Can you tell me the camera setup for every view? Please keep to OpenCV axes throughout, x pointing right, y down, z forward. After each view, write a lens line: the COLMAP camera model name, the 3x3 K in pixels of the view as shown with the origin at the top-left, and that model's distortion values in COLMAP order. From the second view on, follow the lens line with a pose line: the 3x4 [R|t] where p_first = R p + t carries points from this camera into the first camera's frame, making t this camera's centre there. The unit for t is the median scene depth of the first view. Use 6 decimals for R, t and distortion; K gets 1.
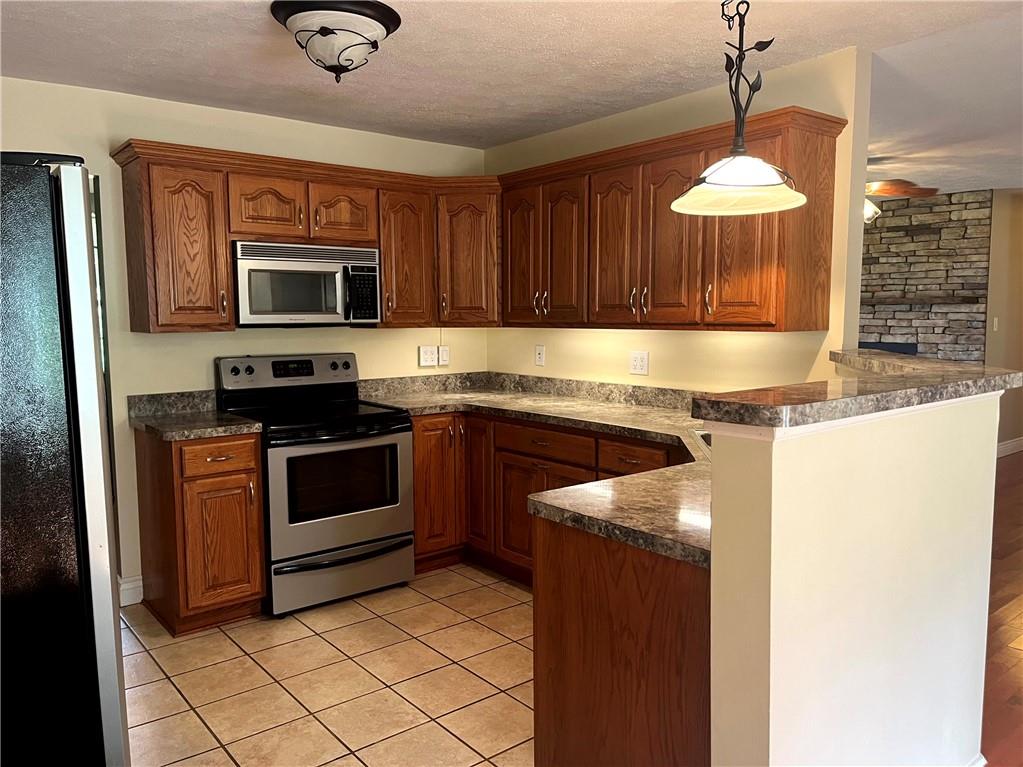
lens RADIAL K [[770.2, 0, 509.8], [0, 770.2, 386.8], [0, 0, 1]] dist [0.056693, -0.067547]
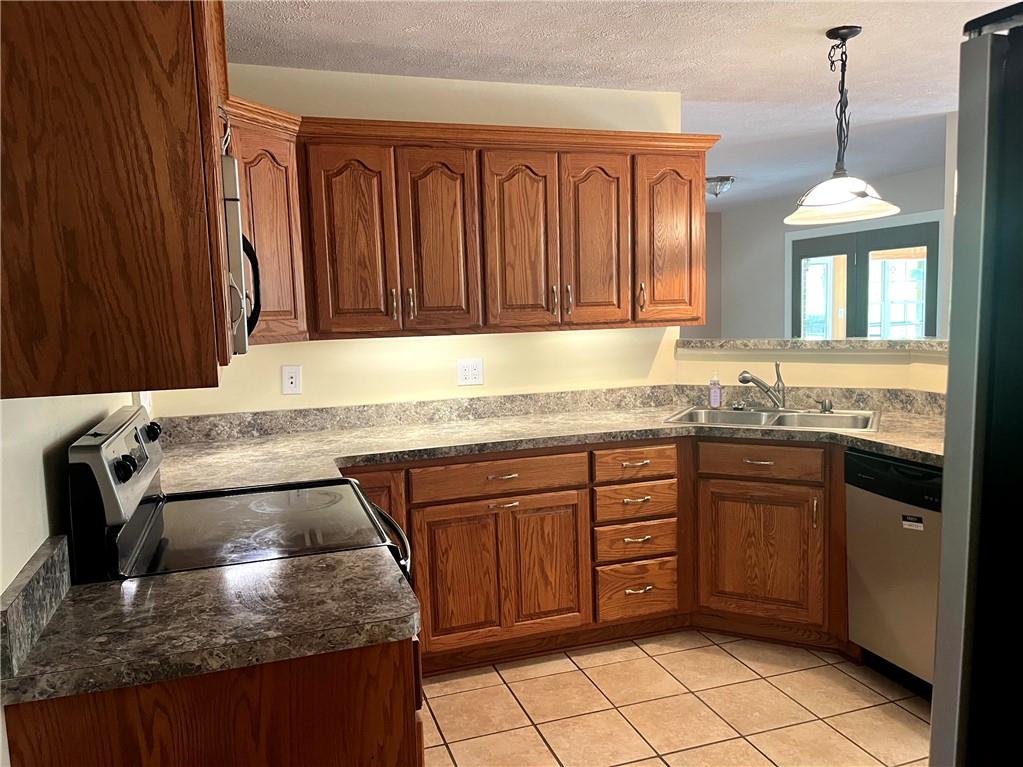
lens RADIAL K [[770.2, 0, 509.8], [0, 770.2, 386.8], [0, 0, 1]] dist [0.056693, -0.067547]
pose [[0.349665, -0.108120, 0.930615, -0.678089], [0.115360, 0.990728, 0.071759, -0.076299], [-0.929745, 0.082264, 0.358896, 0.684230]]
